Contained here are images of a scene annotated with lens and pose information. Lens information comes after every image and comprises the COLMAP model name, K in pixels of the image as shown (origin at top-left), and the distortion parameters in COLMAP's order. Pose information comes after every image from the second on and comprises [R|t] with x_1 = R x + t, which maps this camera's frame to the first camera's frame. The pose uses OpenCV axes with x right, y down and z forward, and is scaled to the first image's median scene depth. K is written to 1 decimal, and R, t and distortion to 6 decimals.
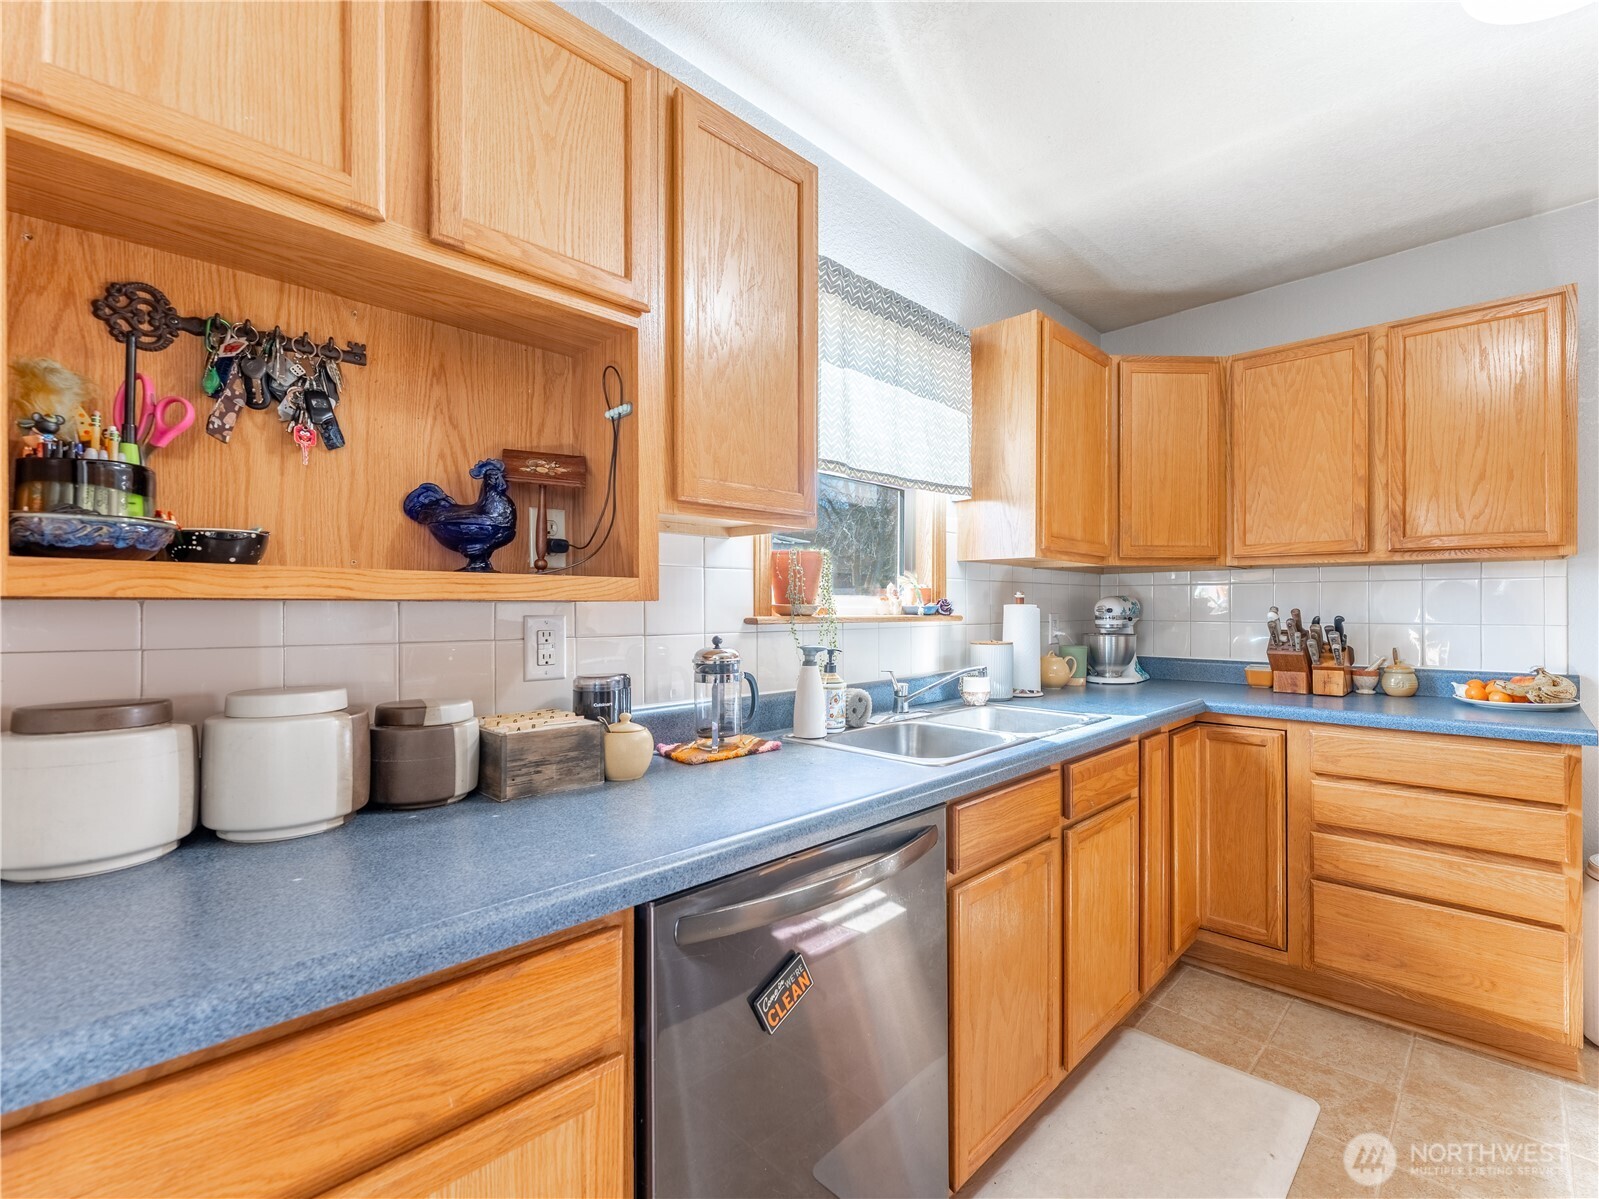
lens RADIAL K [[706.9, 0, 797.3], [0, 706.9, 606.3], [0, 0, 1]] dist [0.003246, -0.001081]
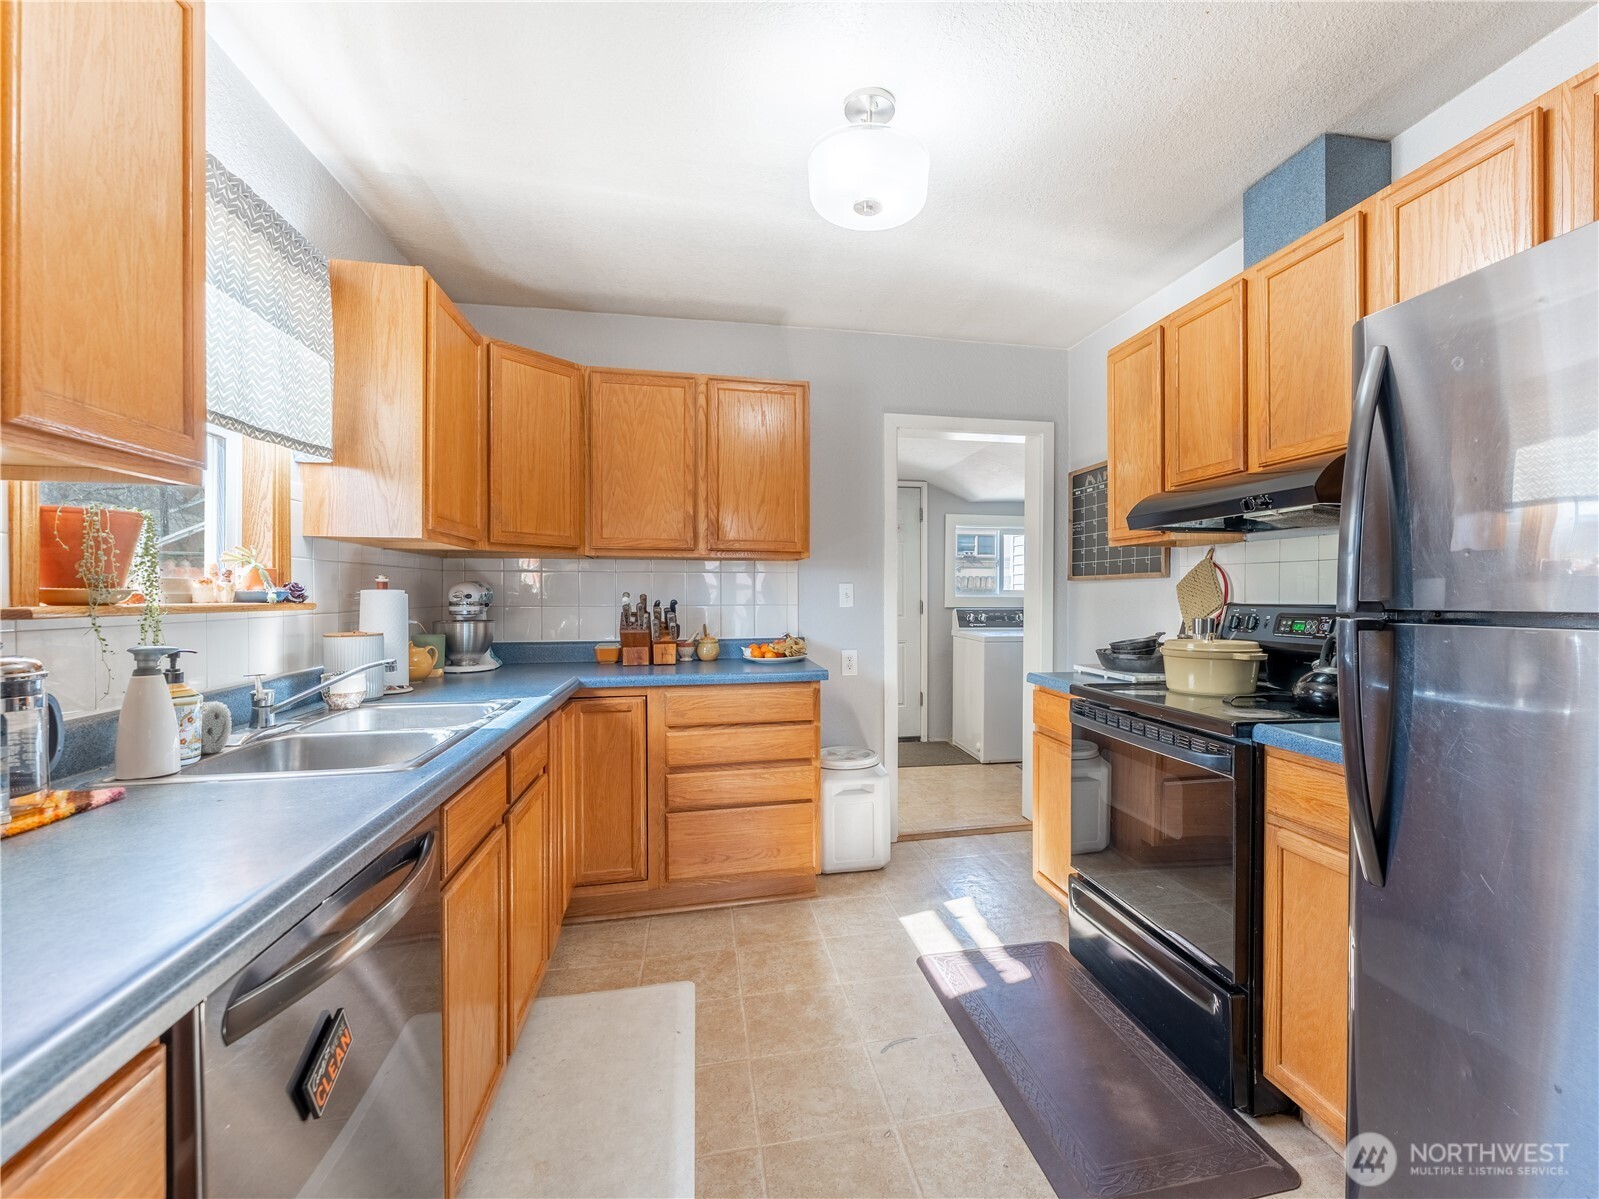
lens RADIAL K [[774.5, 0, 799.7], [0, 774.5, 595.3], [0, 0, 1]] dist [0.004365, 0.000024]
pose [[0.593761, -0.002649, 0.804637, -0.205581], [-0.000378, 0.999994, 0.003570, 0.000910], [-0.804641, -0.002424, 0.593756, 0.013327]]
